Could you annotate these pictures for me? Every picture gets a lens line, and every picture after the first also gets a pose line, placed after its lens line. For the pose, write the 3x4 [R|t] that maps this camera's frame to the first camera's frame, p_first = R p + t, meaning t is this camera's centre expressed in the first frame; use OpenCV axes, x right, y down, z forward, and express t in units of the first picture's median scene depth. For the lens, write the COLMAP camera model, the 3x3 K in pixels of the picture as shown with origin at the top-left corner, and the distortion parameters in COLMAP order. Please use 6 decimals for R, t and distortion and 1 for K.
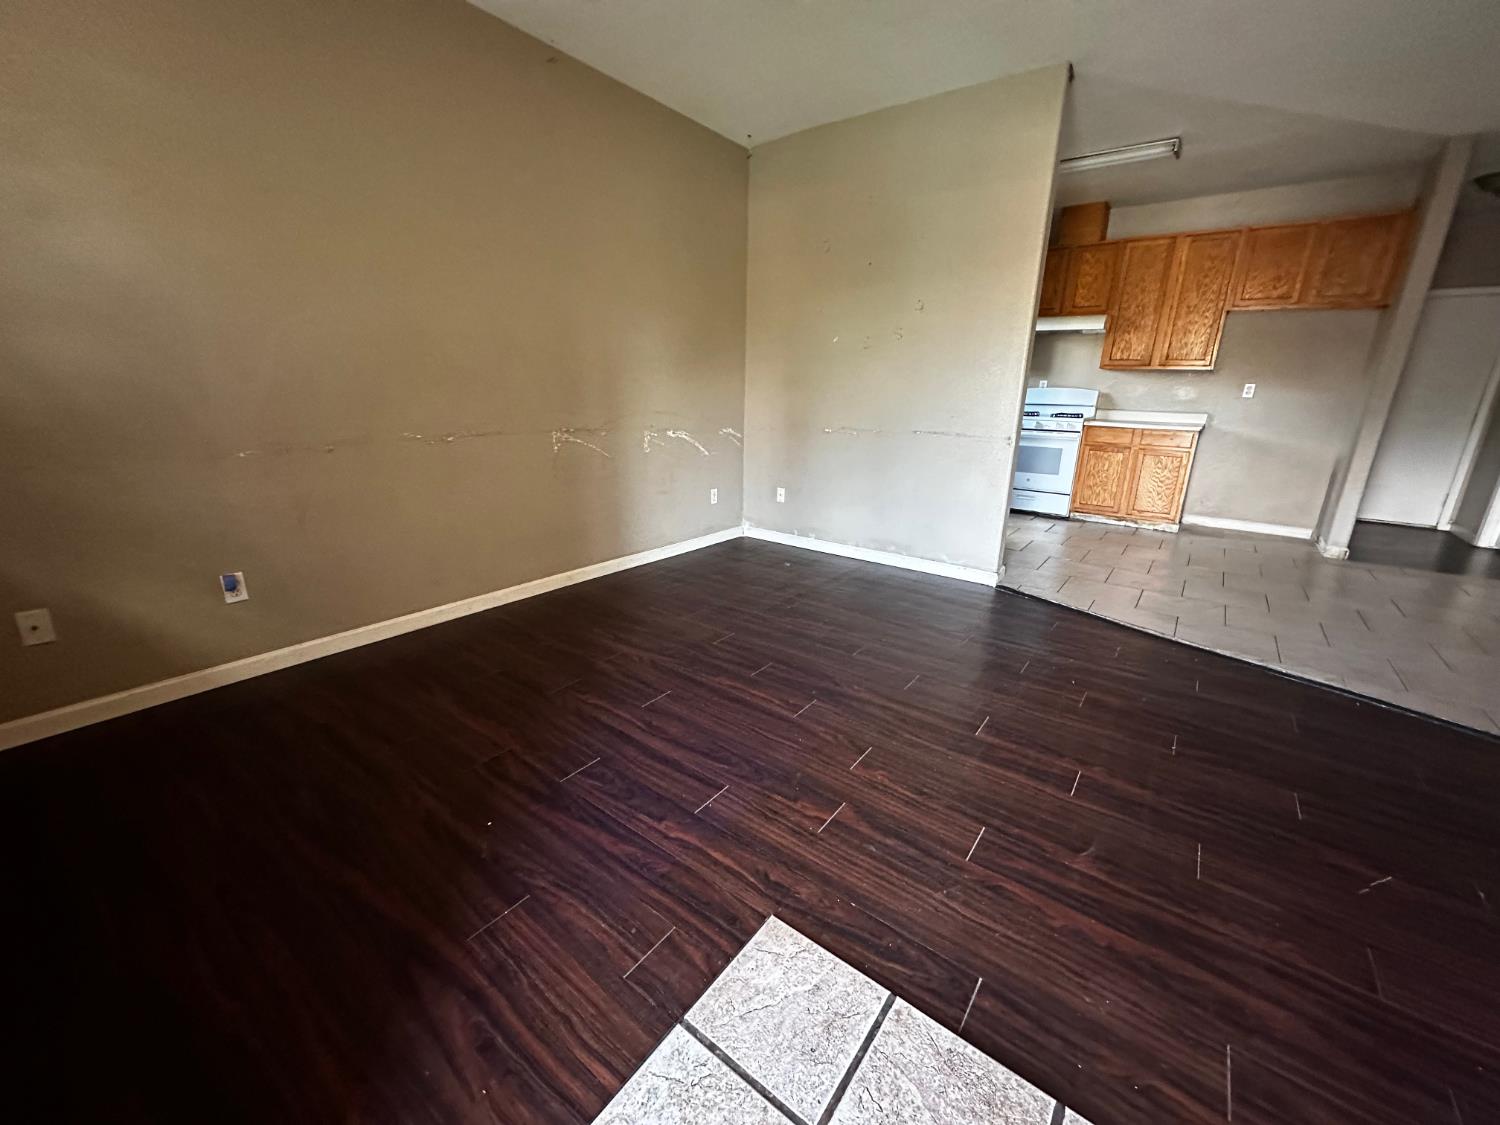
lens RADIAL K [[600.6, 0, 750.4], [0, 600.6, 560.8], [0, 0, 1]] dist [-0.001109, 0.000010]
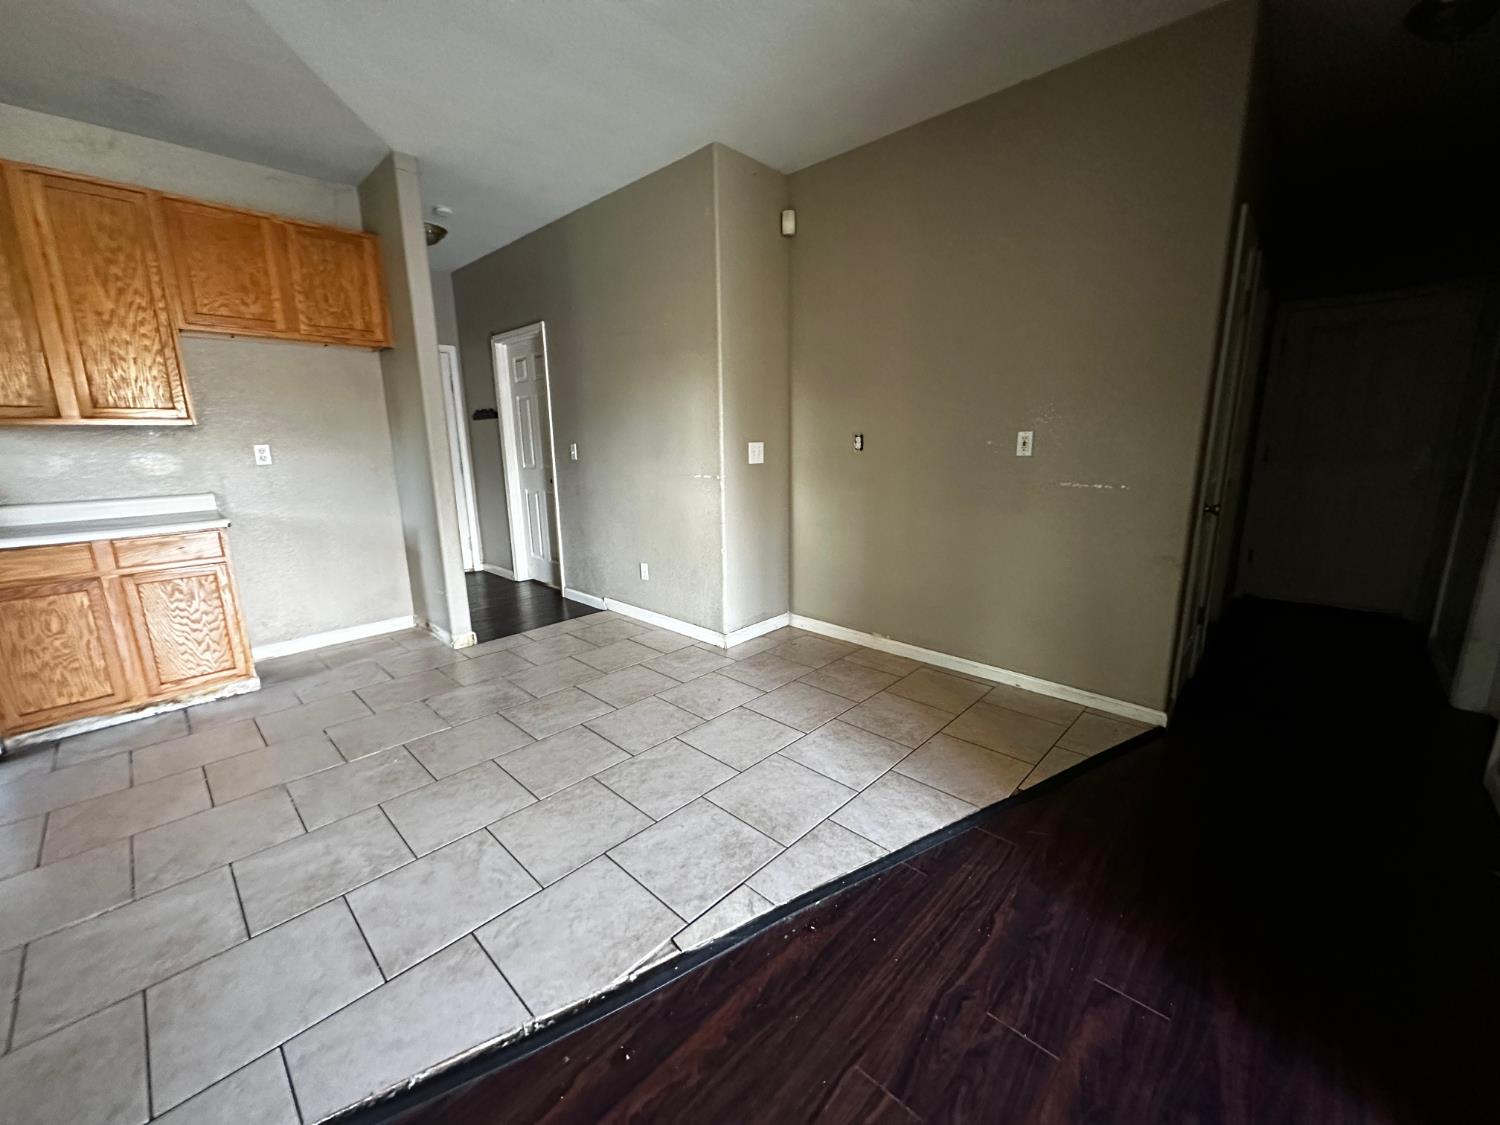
lens RADIAL K [[600.6, 0, 750.4], [0, 600.6, 560.8], [0, 0, 1]] dist [-0.001109, 0.000010]
pose [[0.115534, -0.227487, 0.966903, 0.218830], [0.302086, 0.935360, 0.183970, -0.132478], [-0.946254, 0.270833, 0.176787, 0.400728]]
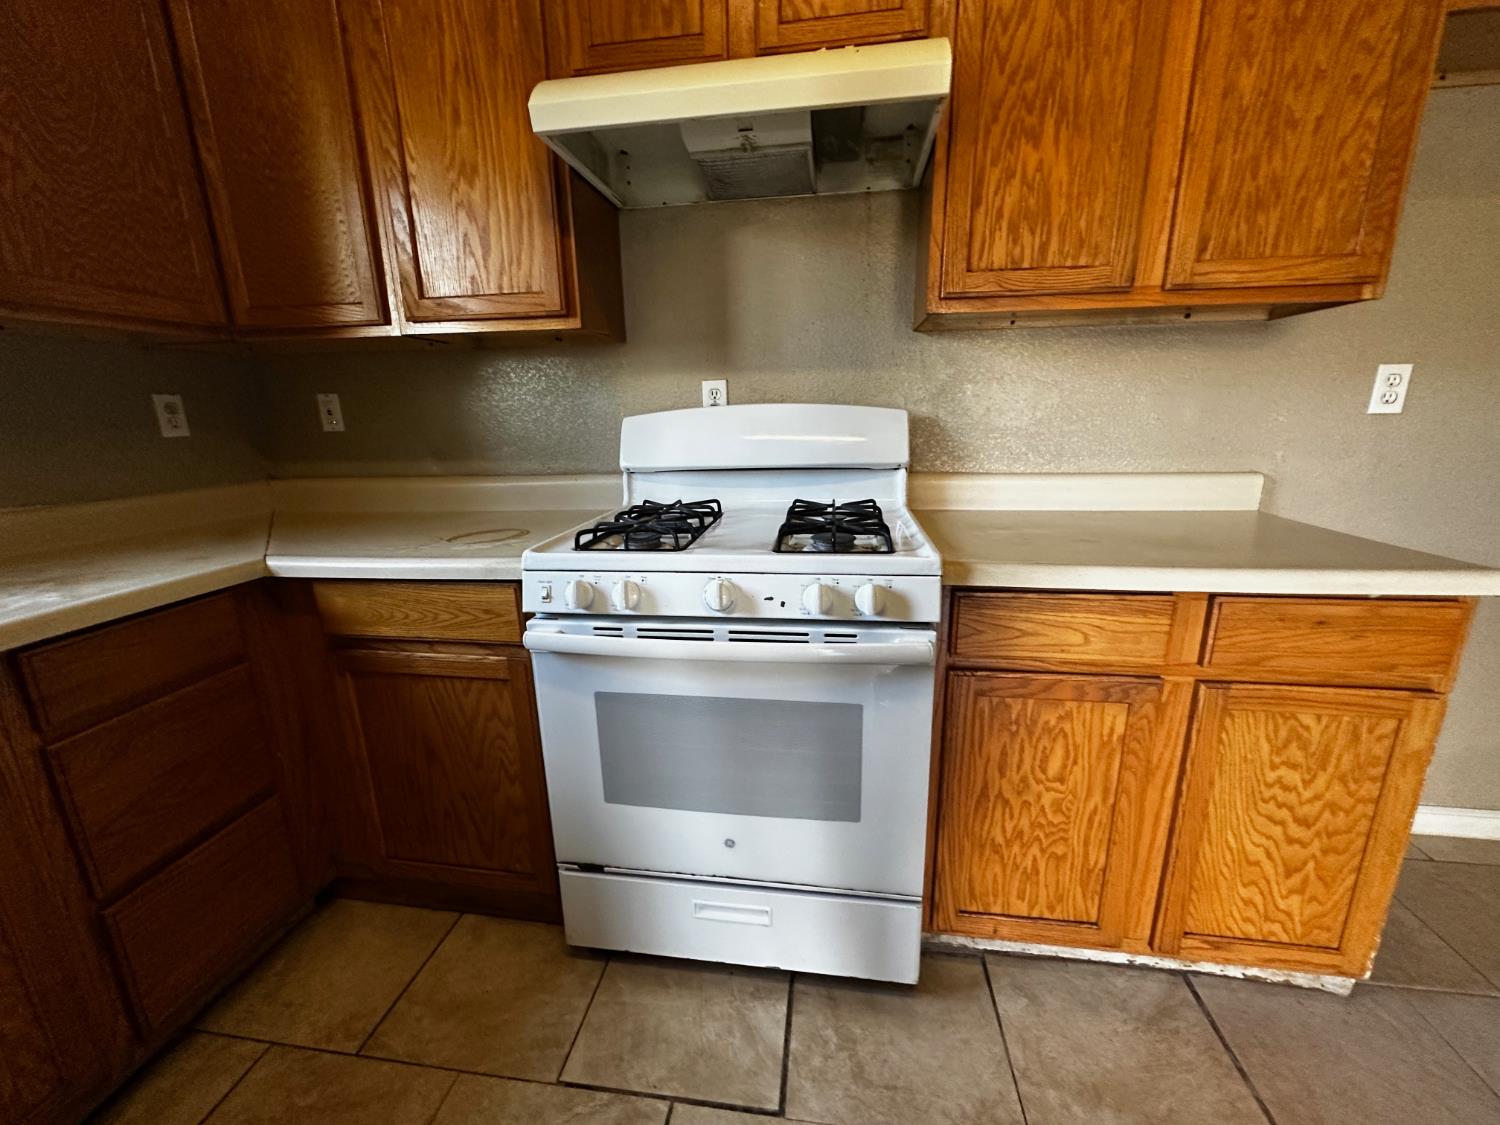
lens RADIAL K [[600.6, 0, 750.4], [0, 600.6, 560.8], [0, 0, 1]] dist [-0.001109, 0.000010]
pose [[0.873555, -0.152834, 0.462108, 0.435756], [0.172830, 0.984951, -0.000959, -0.259228], [-0.455007, 0.080704, 0.886823, 0.905599]]
